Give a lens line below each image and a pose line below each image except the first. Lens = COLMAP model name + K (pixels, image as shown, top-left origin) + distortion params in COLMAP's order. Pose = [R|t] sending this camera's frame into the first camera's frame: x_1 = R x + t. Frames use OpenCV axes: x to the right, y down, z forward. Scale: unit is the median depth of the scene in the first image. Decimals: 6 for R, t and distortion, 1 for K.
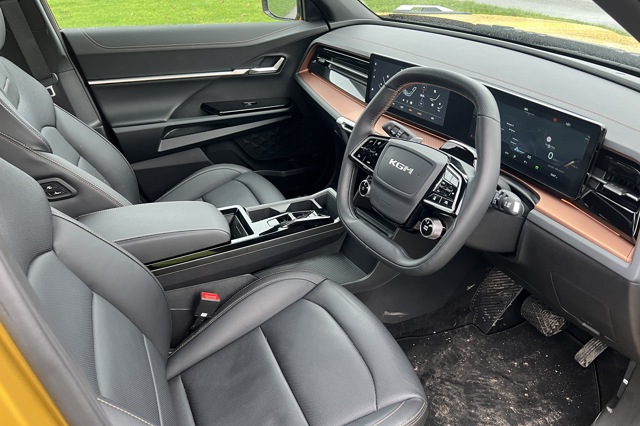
lens RADIAL K [[465.5, 0, 321.0], [0, 465.5, 213.9], [0, 0, 1]] dist [0.043551, 0.000420]
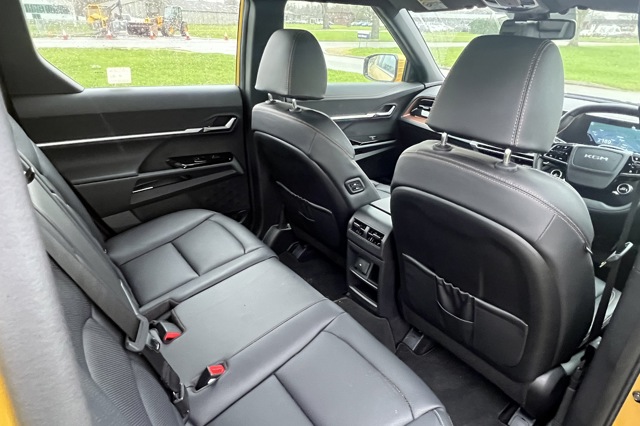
lens RADIAL K [[400.7, 0, 319.0], [0, 400.7, 213.5], [0, 0, 1]] dist [-0.039220, -0.000080]
pose [[0.979223, -0.048573, 0.196883, -0.566251], [0.066830, 0.993949, -0.087171, 0.082115], [-0.191457, 0.098518, 0.976544, -0.111424]]
